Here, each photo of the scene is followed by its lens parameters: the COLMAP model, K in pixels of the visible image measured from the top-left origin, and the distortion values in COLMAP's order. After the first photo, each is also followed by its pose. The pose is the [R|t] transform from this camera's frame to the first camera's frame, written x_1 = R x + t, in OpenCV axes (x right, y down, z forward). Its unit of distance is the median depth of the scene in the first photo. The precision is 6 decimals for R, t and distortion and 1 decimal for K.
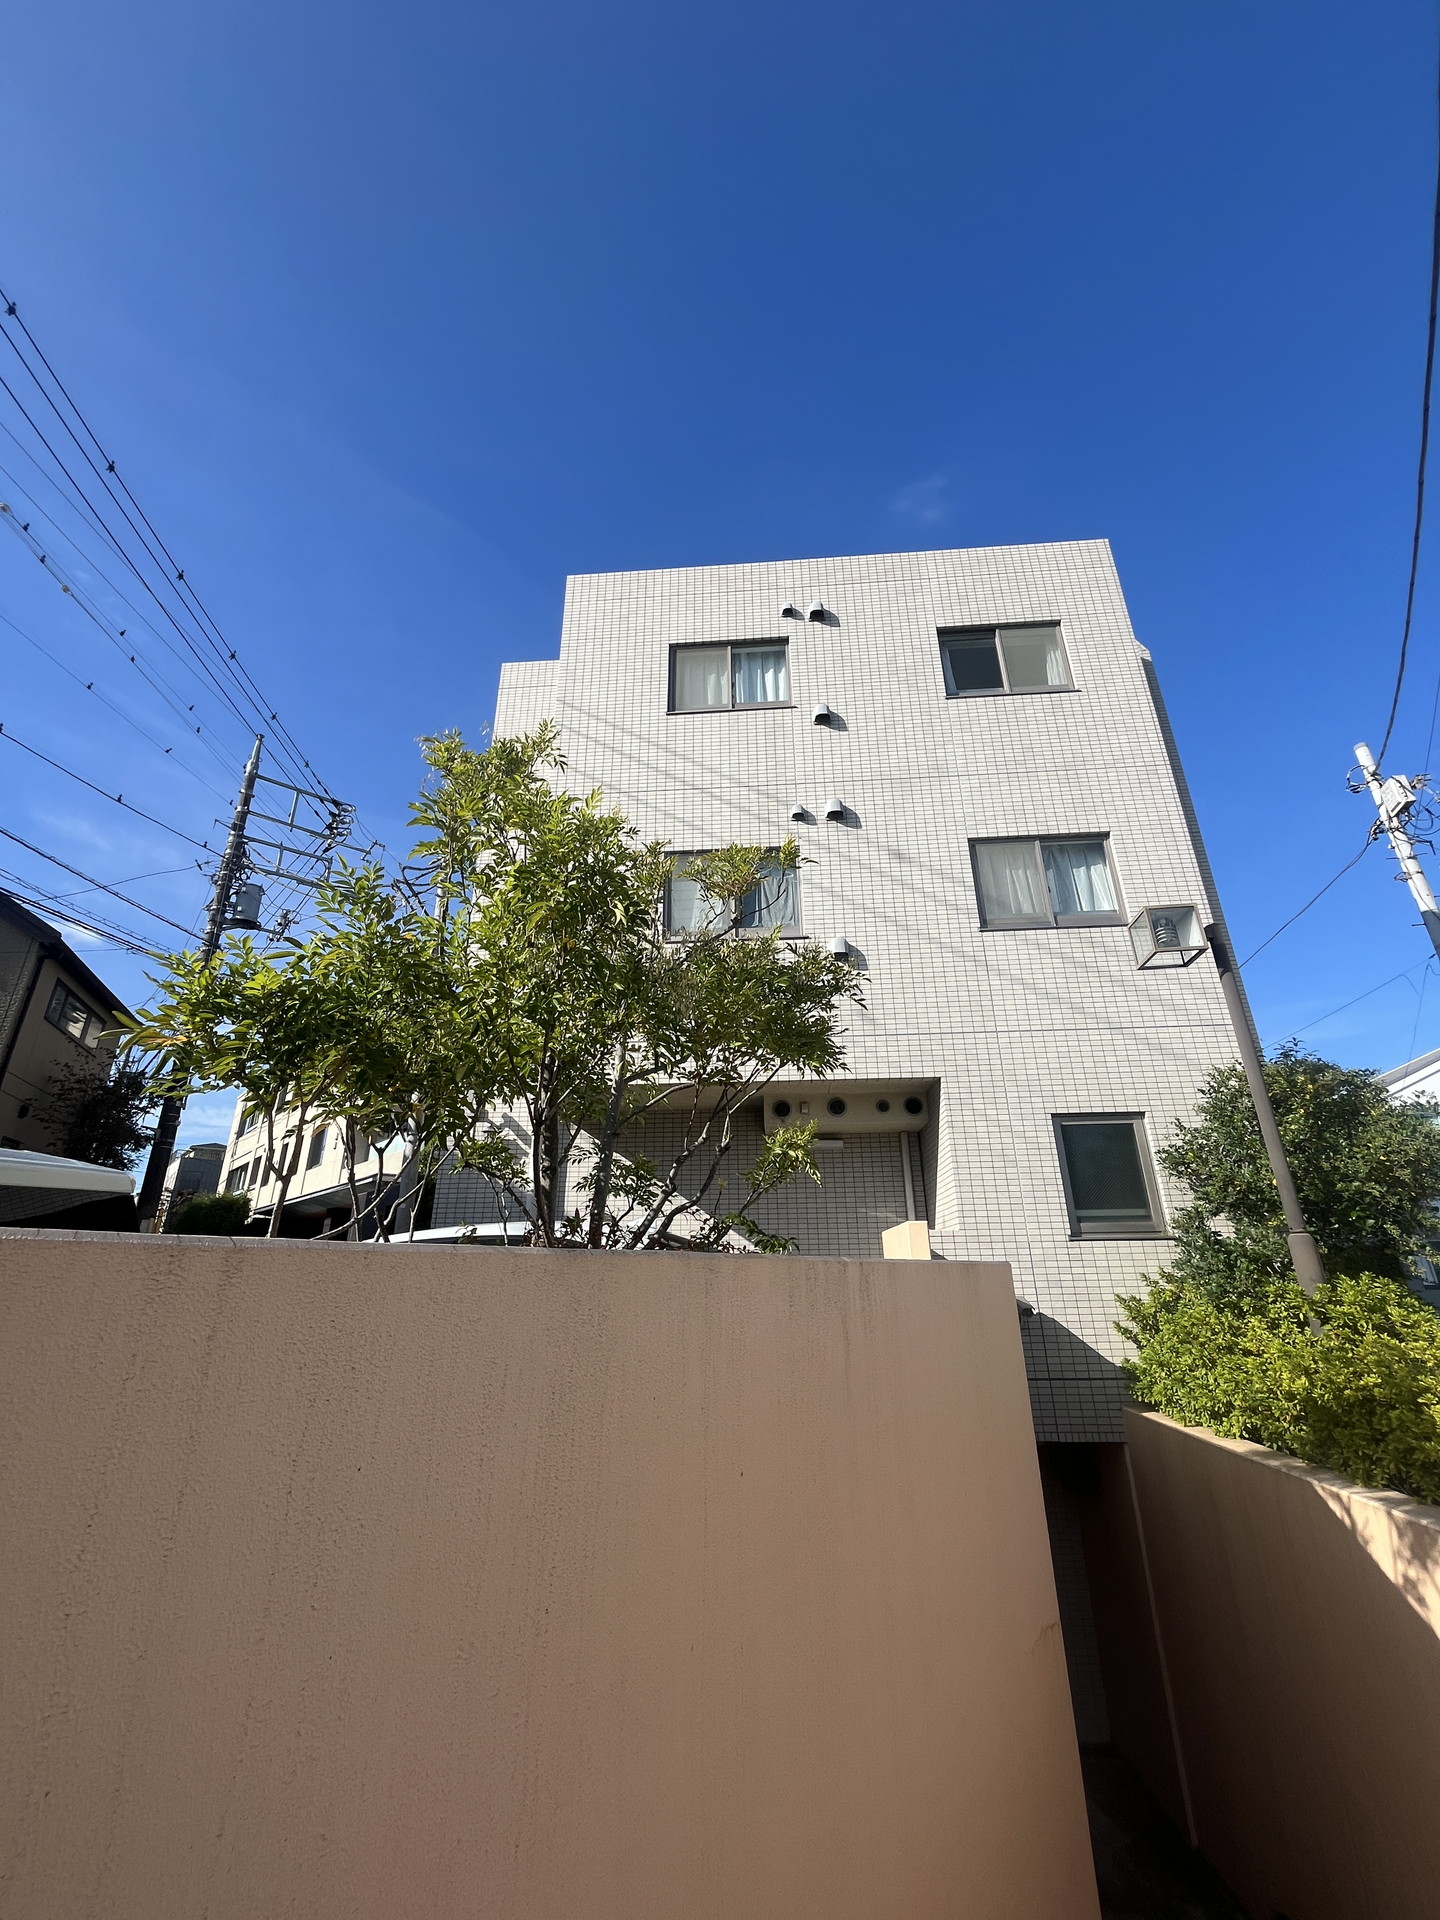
lens RADIAL K [[775.5, 0, 717.9], [0, 775.5, 949.8], [0, 0, 1]] dist [-0.003566, 0.000609]
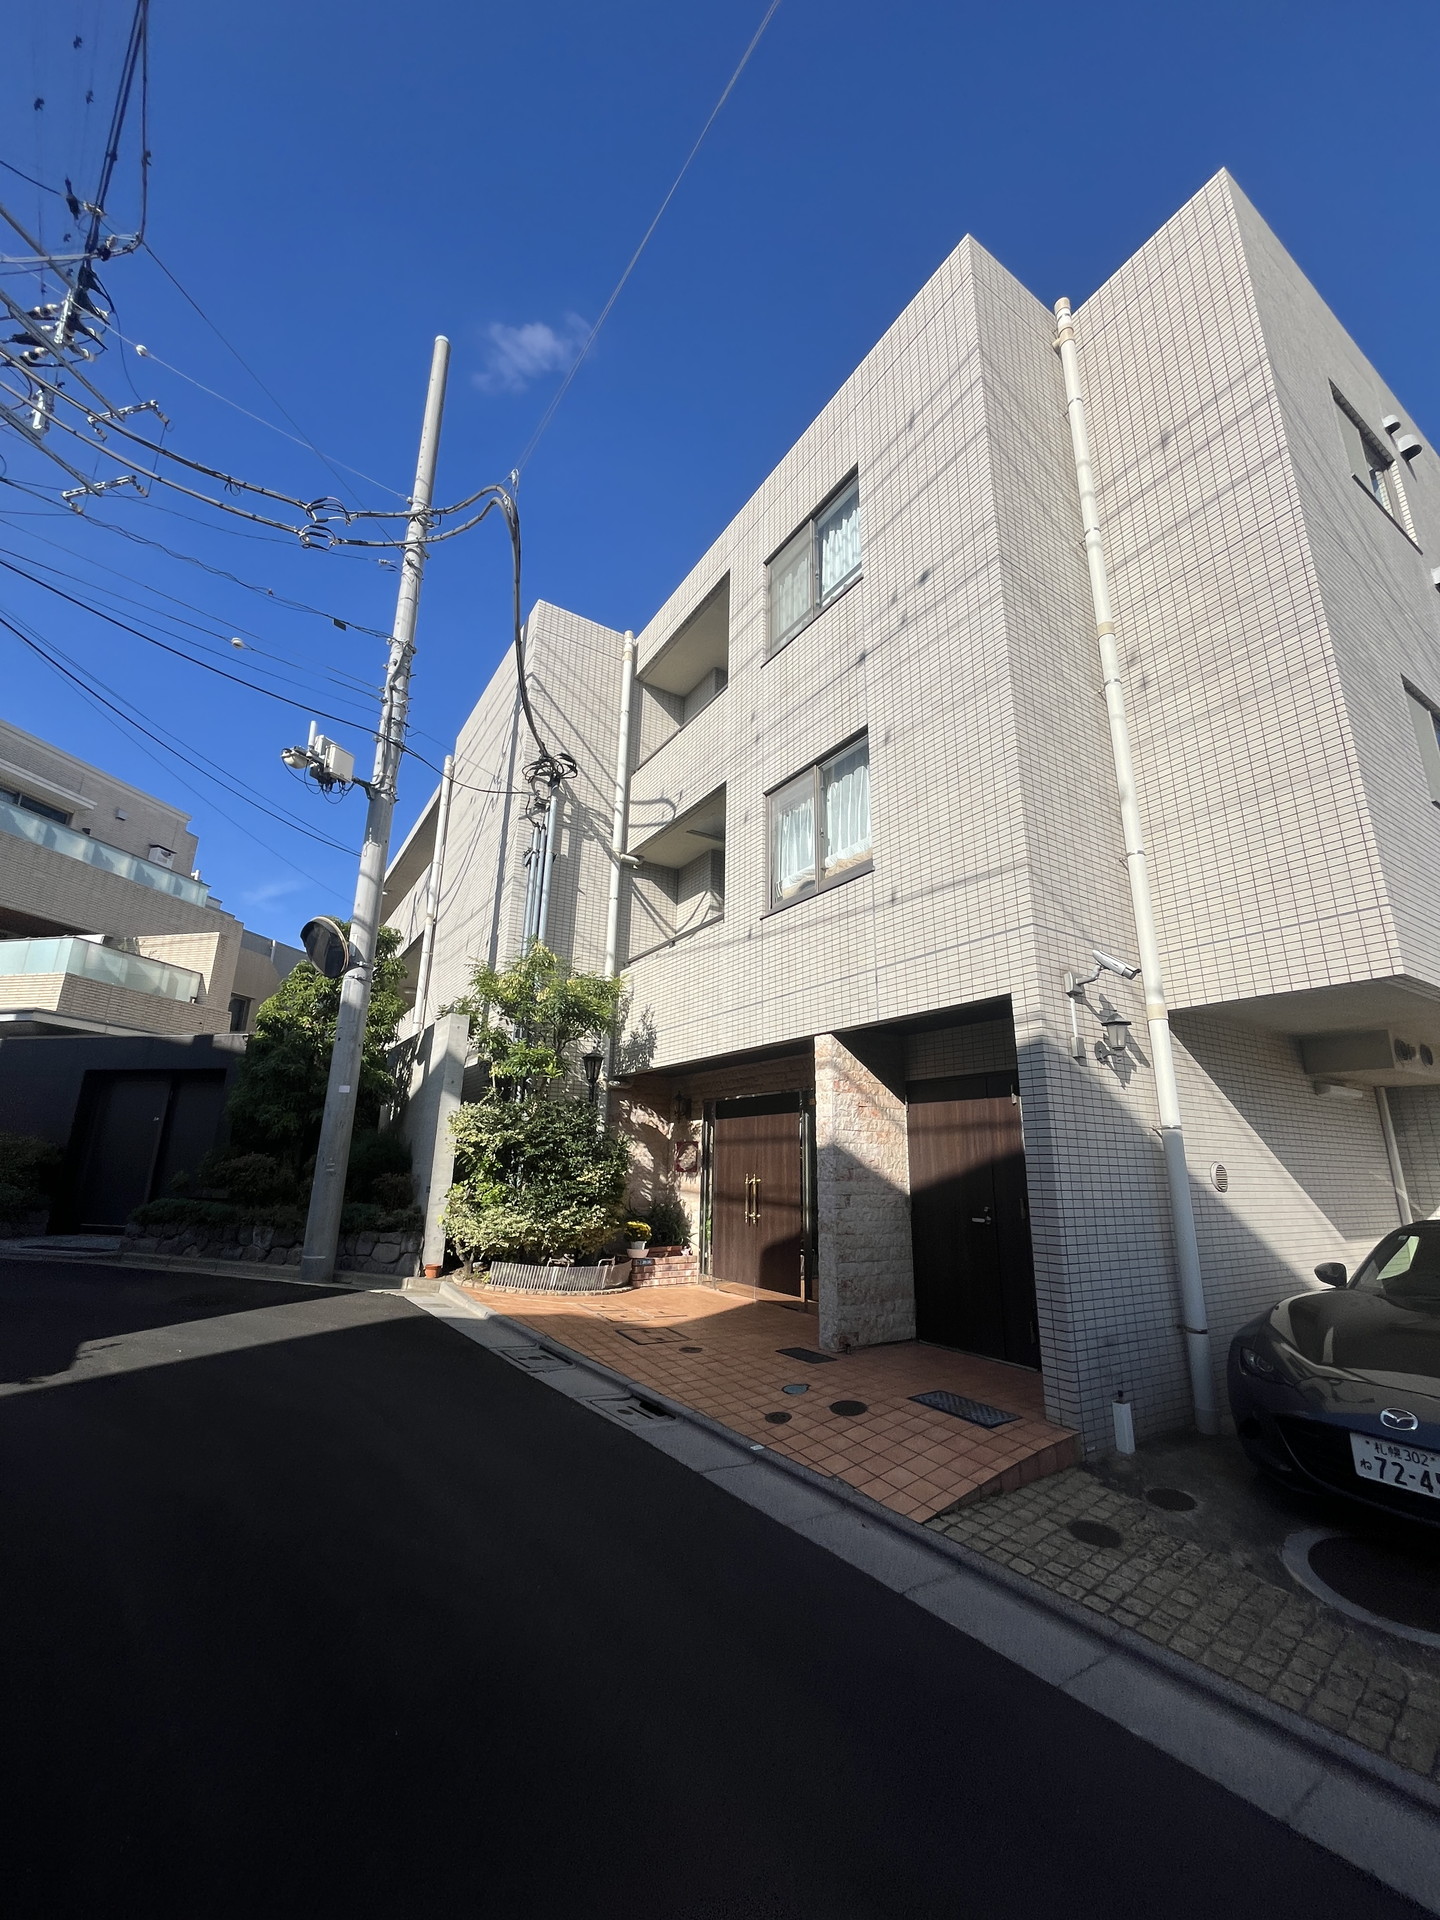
lens RADIAL K [[775.5, 0, 717.9], [0, 775.5, 957.9], [0, 0, 1]] dist [-0.003566, 0.000609]
pose [[0.799035, 0.178259, 0.574254, -0.889485], [-0.256369, 0.964885, 0.057202, 0.231822], [-0.543892, -0.192927, 0.816677, 0.697493]]
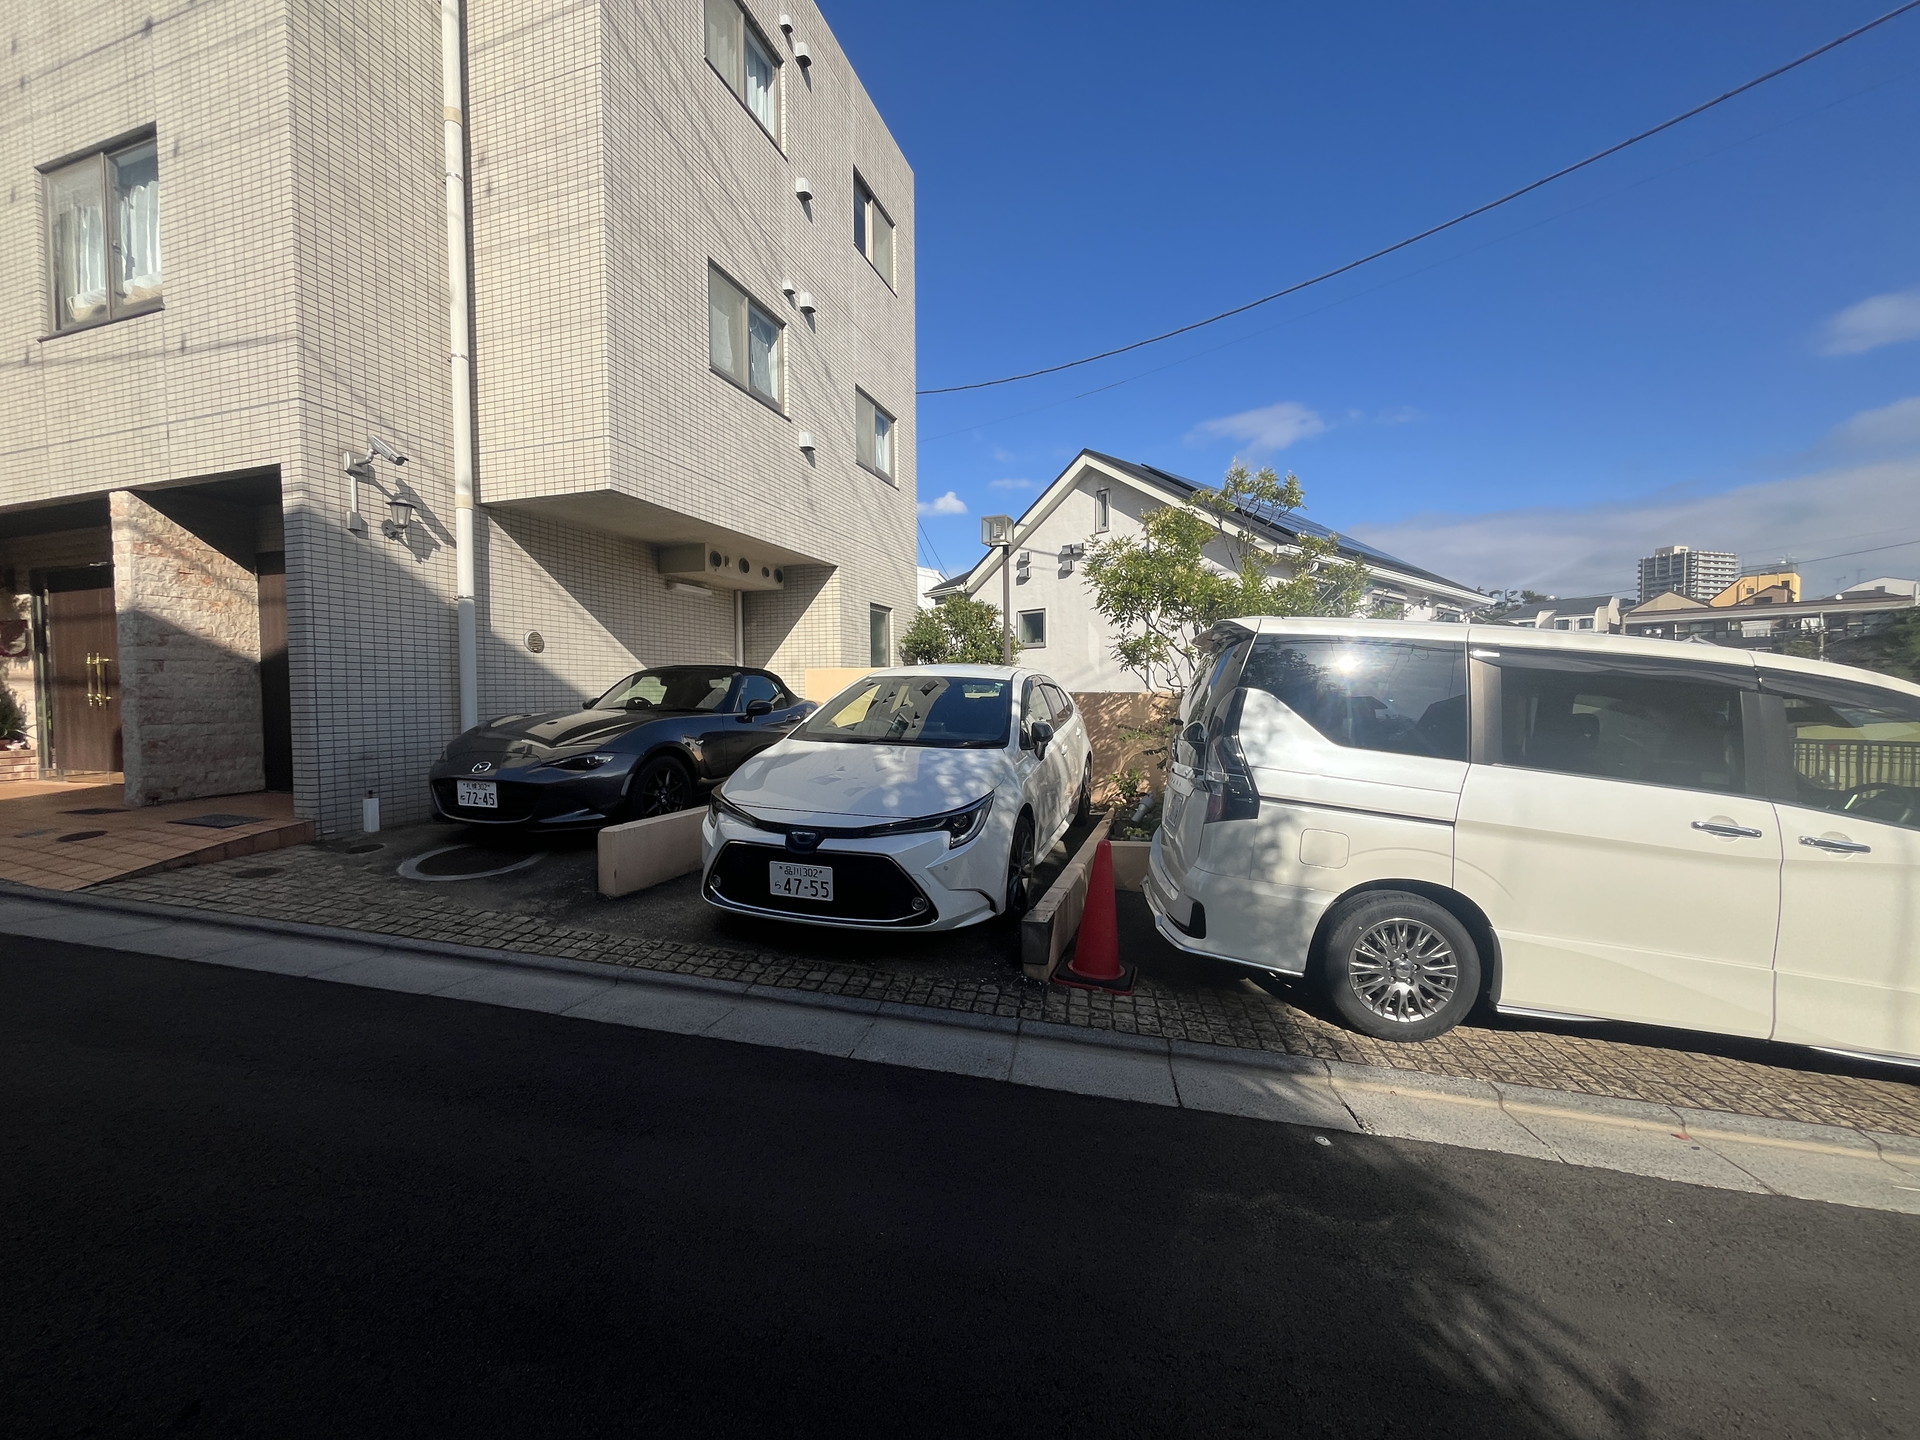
lens RADIAL K [[775.5, 0, 959.8], [0, 775.5, 720.8], [0, 0, 1]] dist [-0.003566, 0.000609]
pose [[0.236280, -0.030427, 0.971208, -0.854622], [-0.373912, 0.919697, 0.119780, 0.144229], [-0.896862, -0.391448, 0.205929, 0.341947]]
